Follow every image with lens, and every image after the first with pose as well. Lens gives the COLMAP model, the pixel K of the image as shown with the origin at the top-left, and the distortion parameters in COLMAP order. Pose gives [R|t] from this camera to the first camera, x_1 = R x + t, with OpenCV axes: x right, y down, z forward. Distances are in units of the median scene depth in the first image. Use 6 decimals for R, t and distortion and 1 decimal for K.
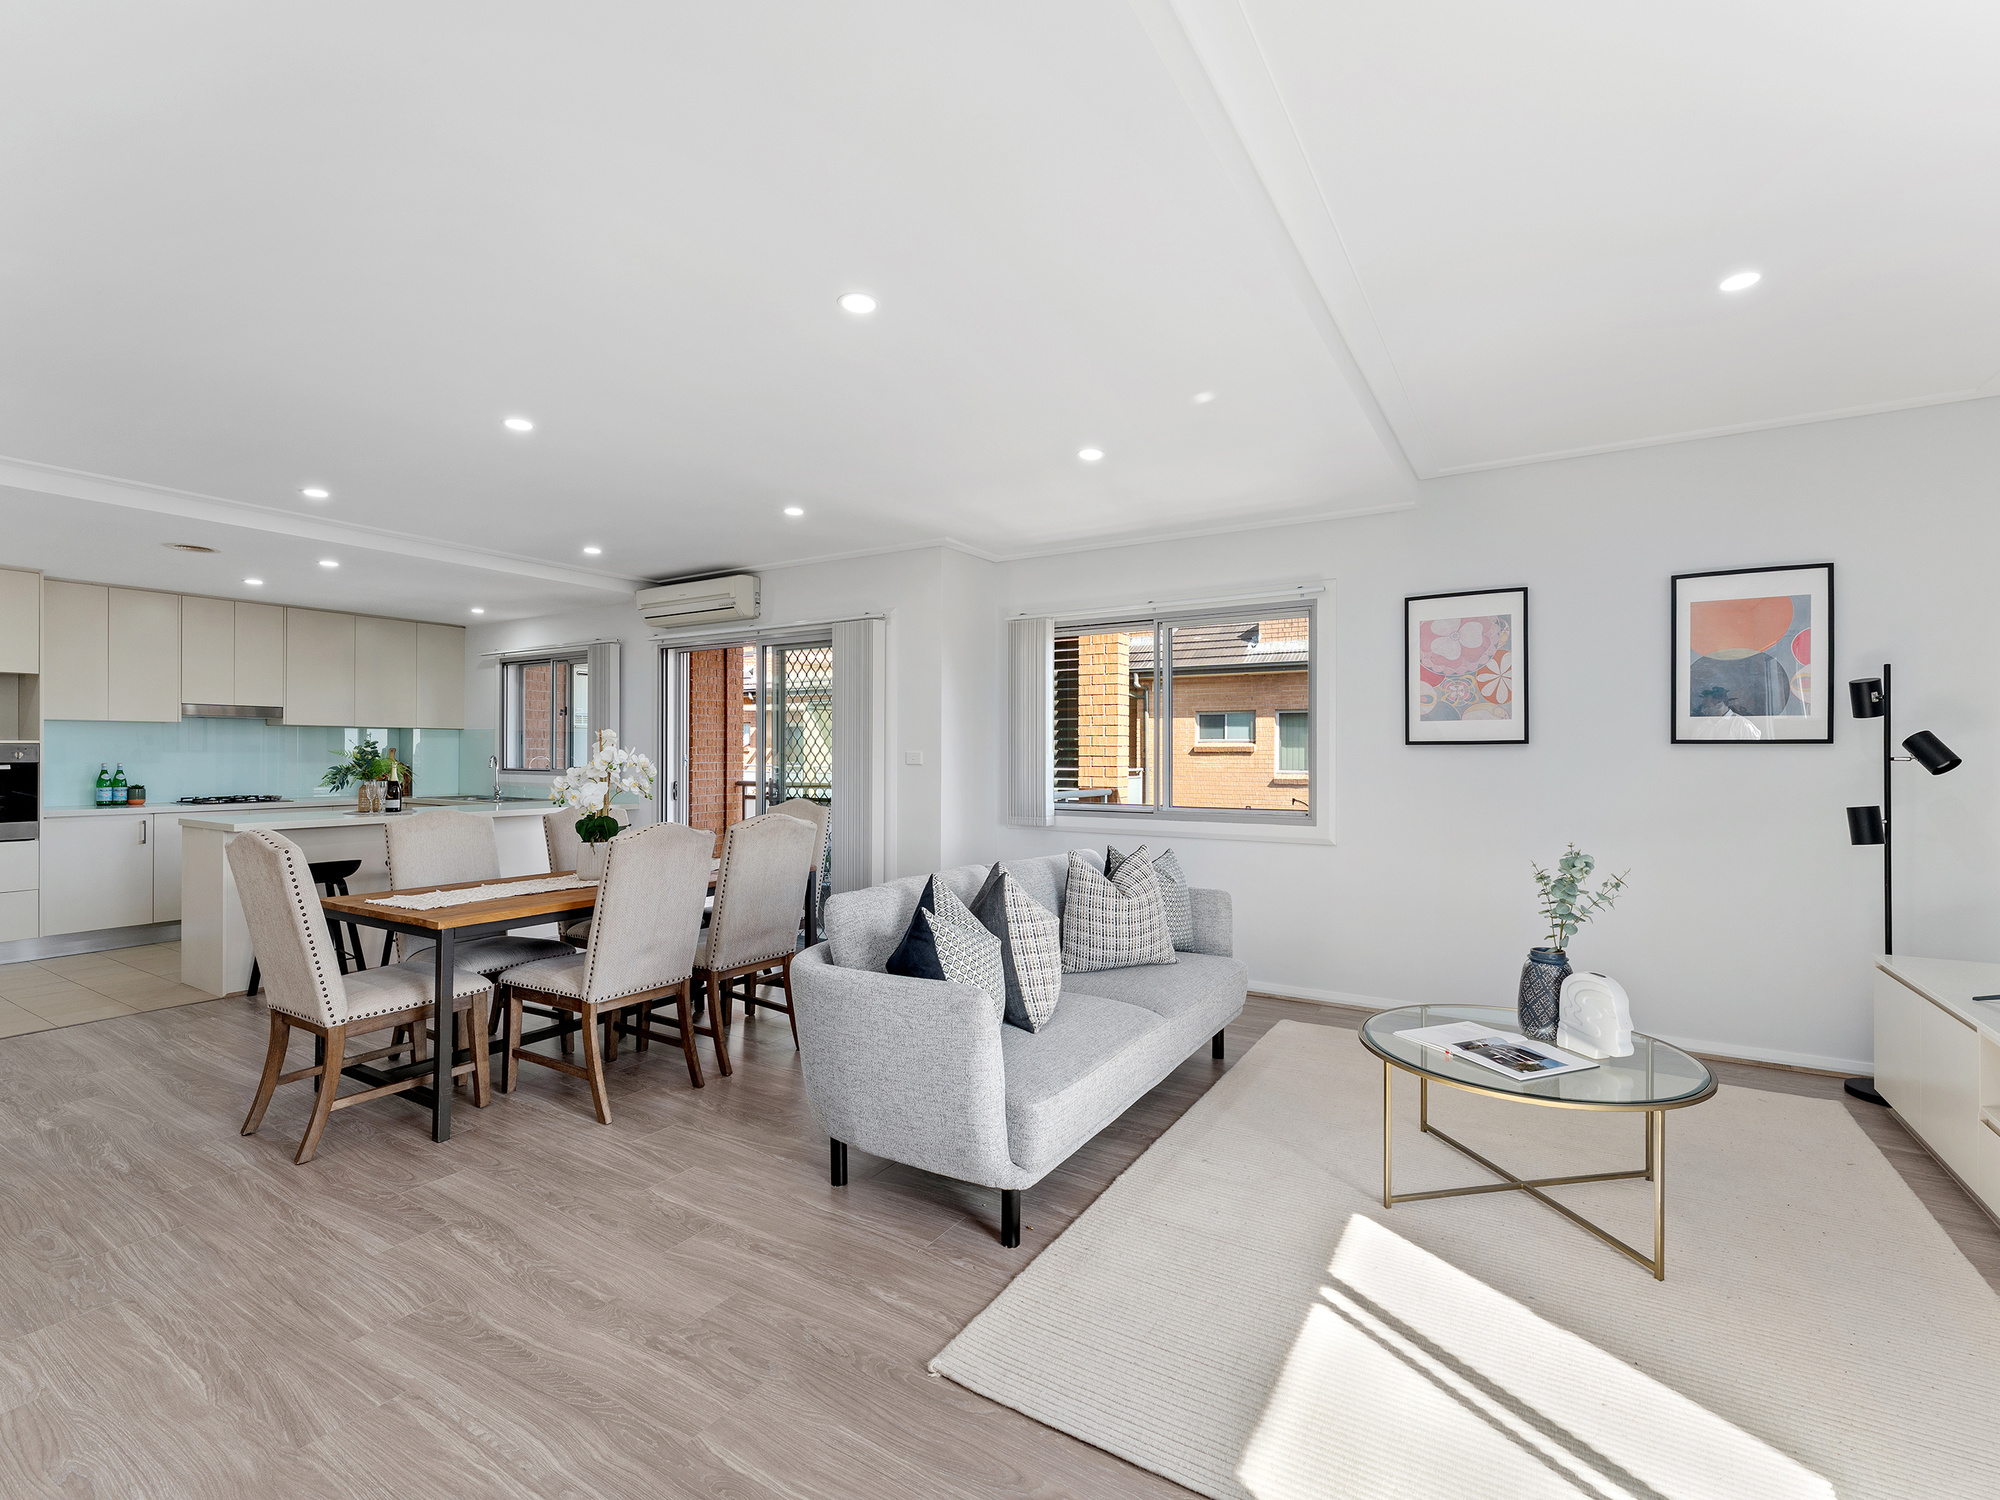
lens RADIAL K [[902.5, 0, 1004.8], [0, 902.5, 748.3], [0, 0, 1]] dist [-0.006505, 0.000525]
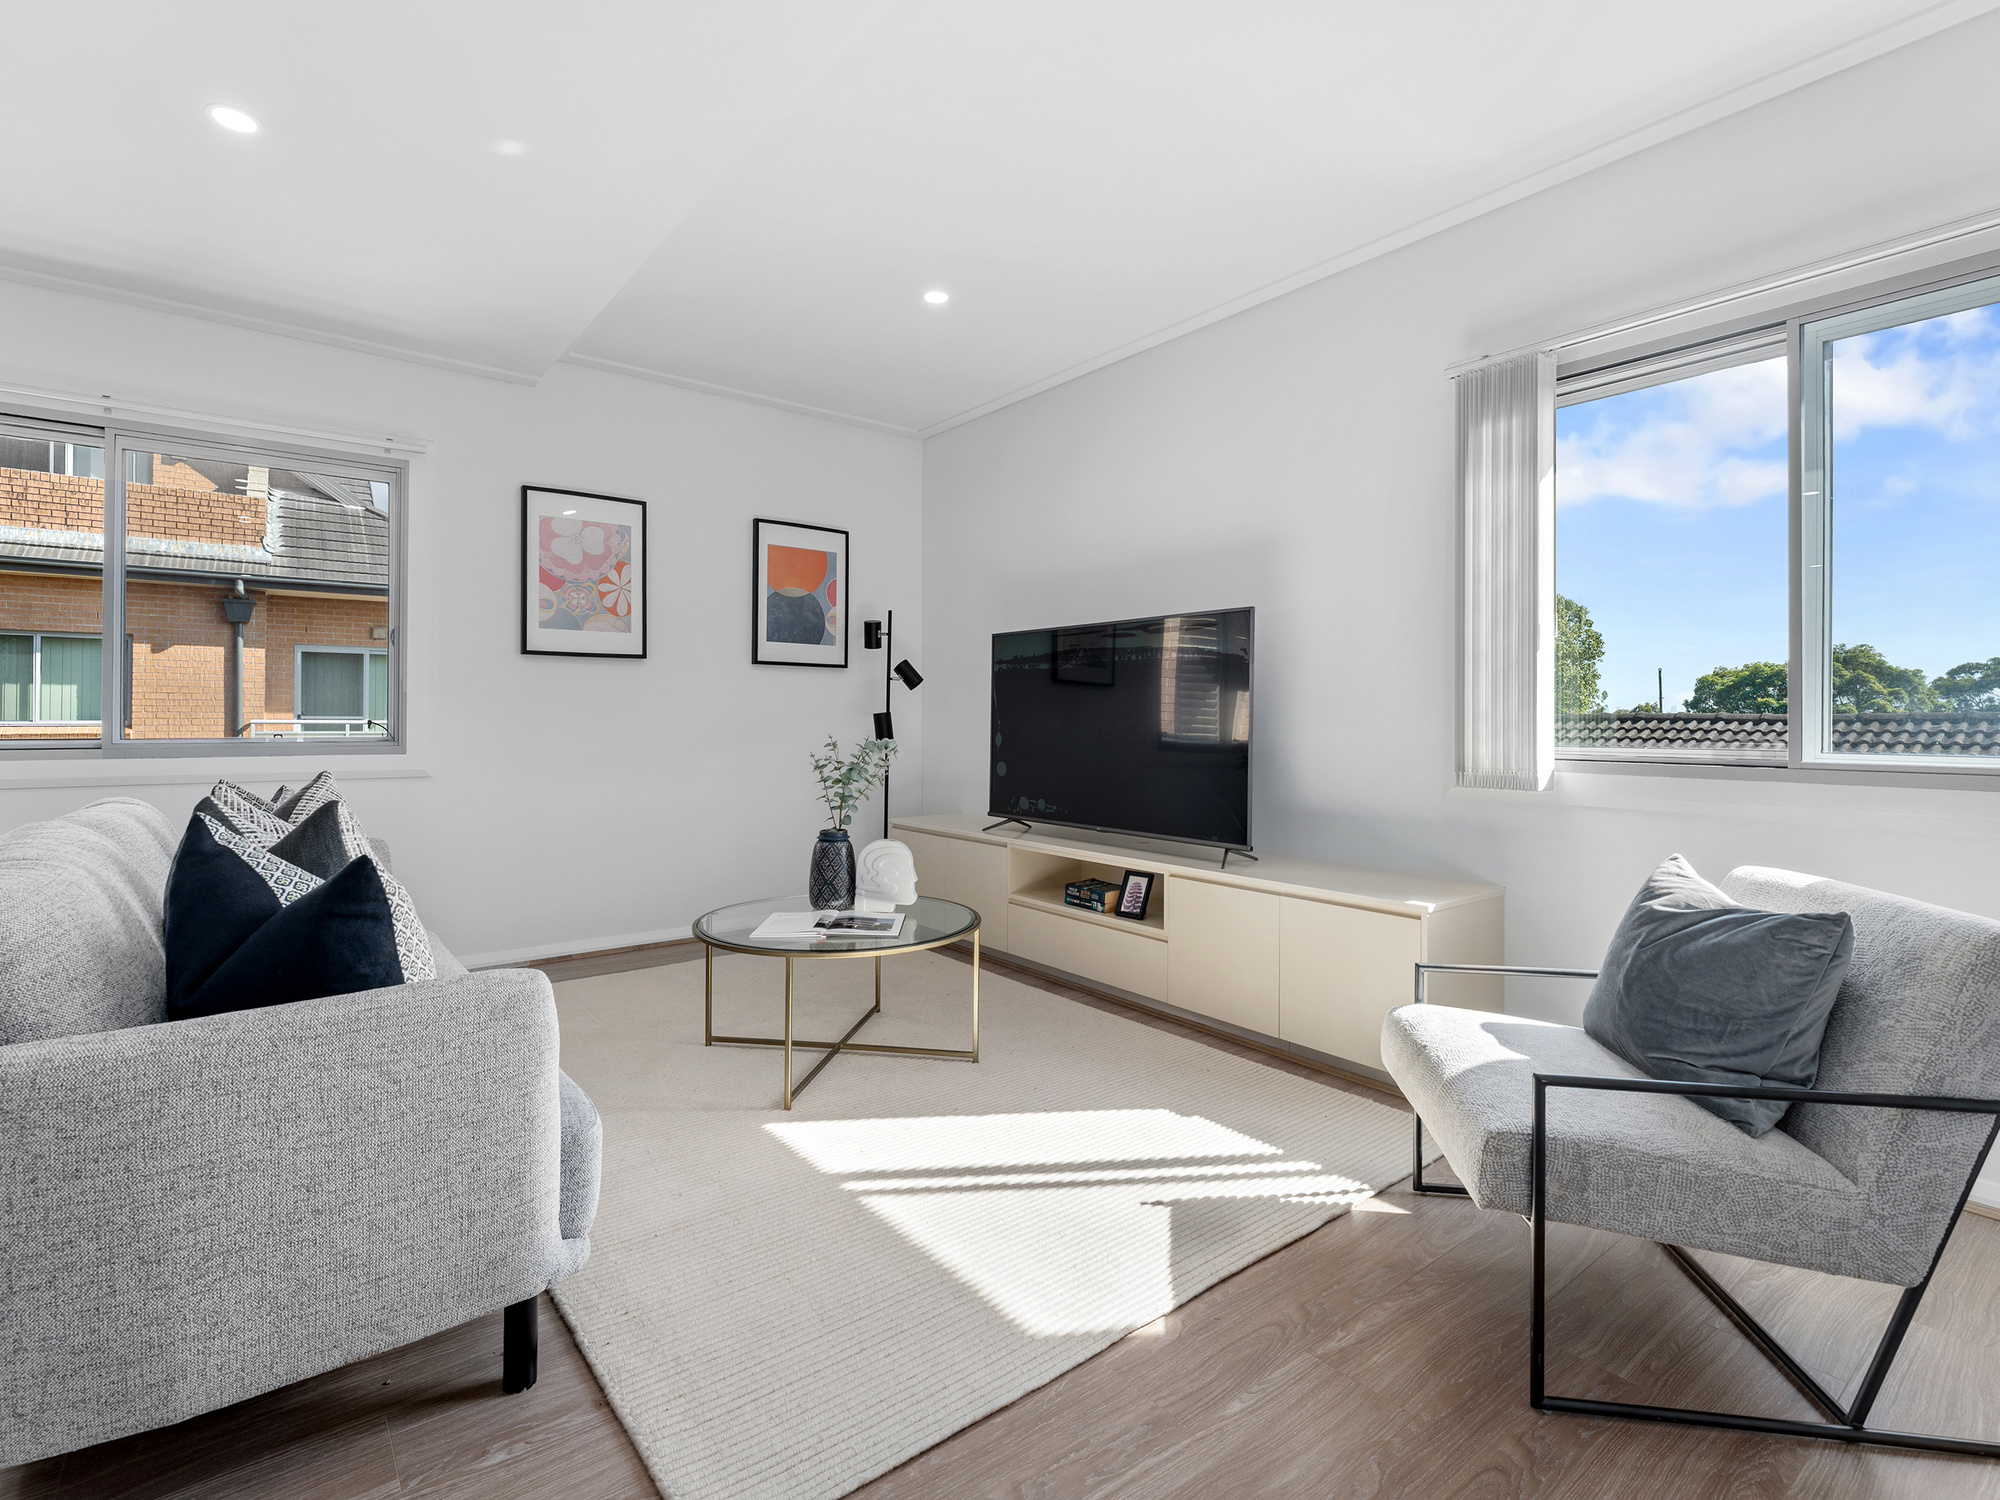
lens RADIAL K [[955.0, 0, 991.2], [0, 955.0, 710.9], [0, 0, 1]] dist [-0.001779, -0.001166]
pose [[0.345152, 0.007140, 0.938520, -0.261413], [-0.009144, 0.999949, -0.004245, 0.050223], [-0.938502, -0.007117, 0.345199, 0.256211]]
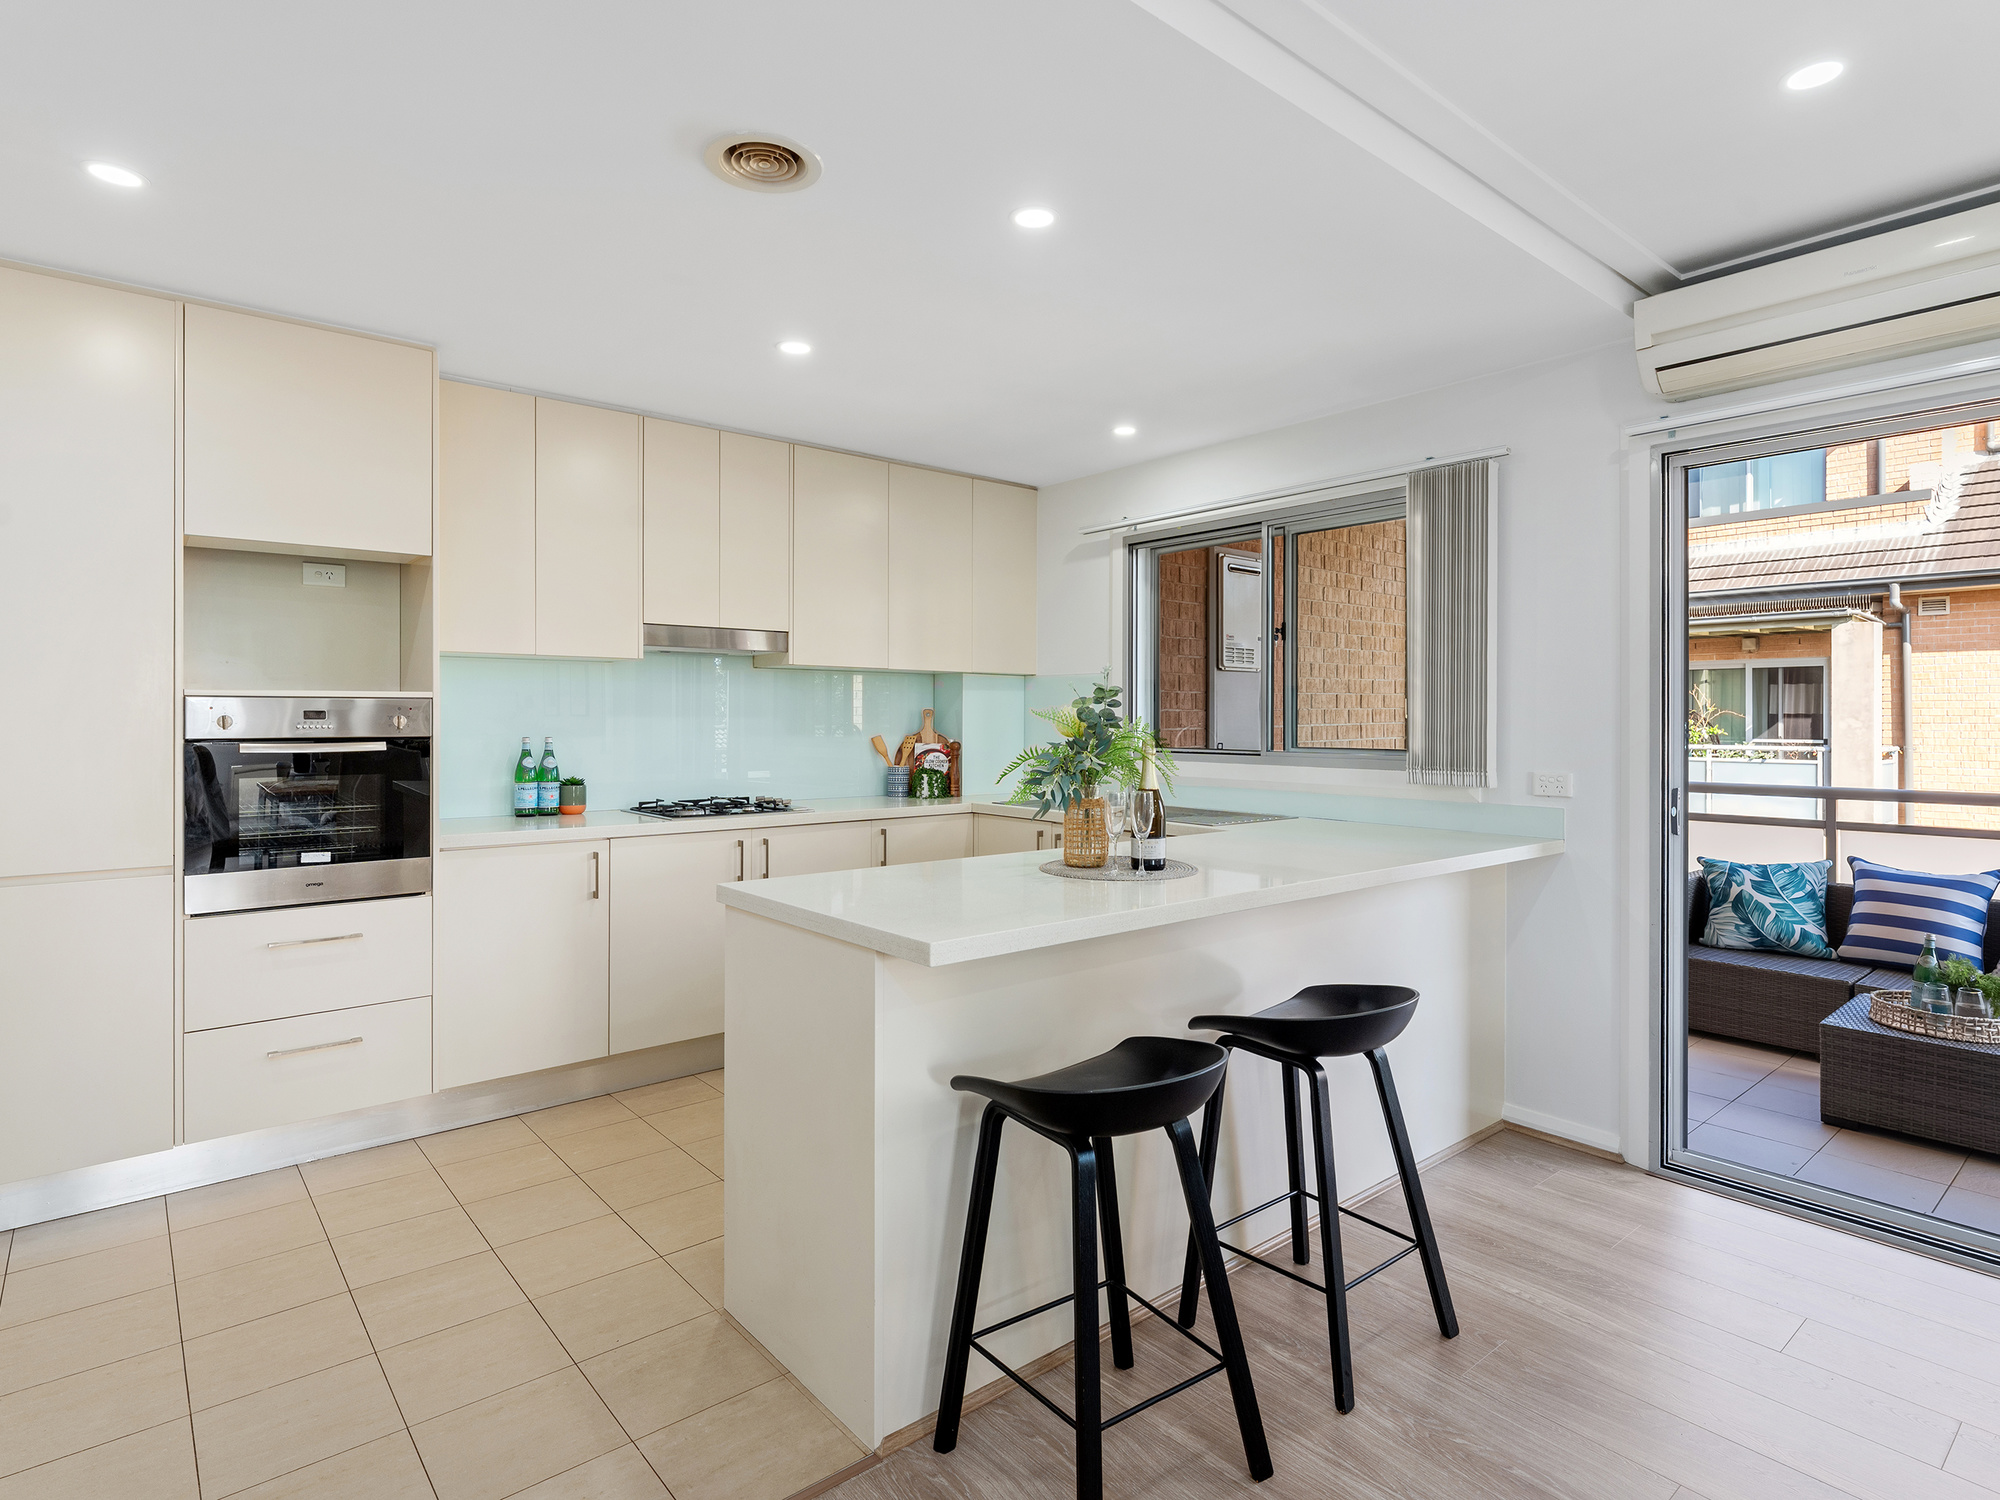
lens RADIAL K [[1061.3, 0, 998.1], [0, 1061.3, 717.0], [0, 0, 1]] dist [-0.005464, 0.003262]
pose [[0.947723, -0.000080, -0.319093, -0.737804], [0.000473, 0.999999, 0.001155, 0.005477], [0.319093, -0.001246, 0.947723, 0.676283]]
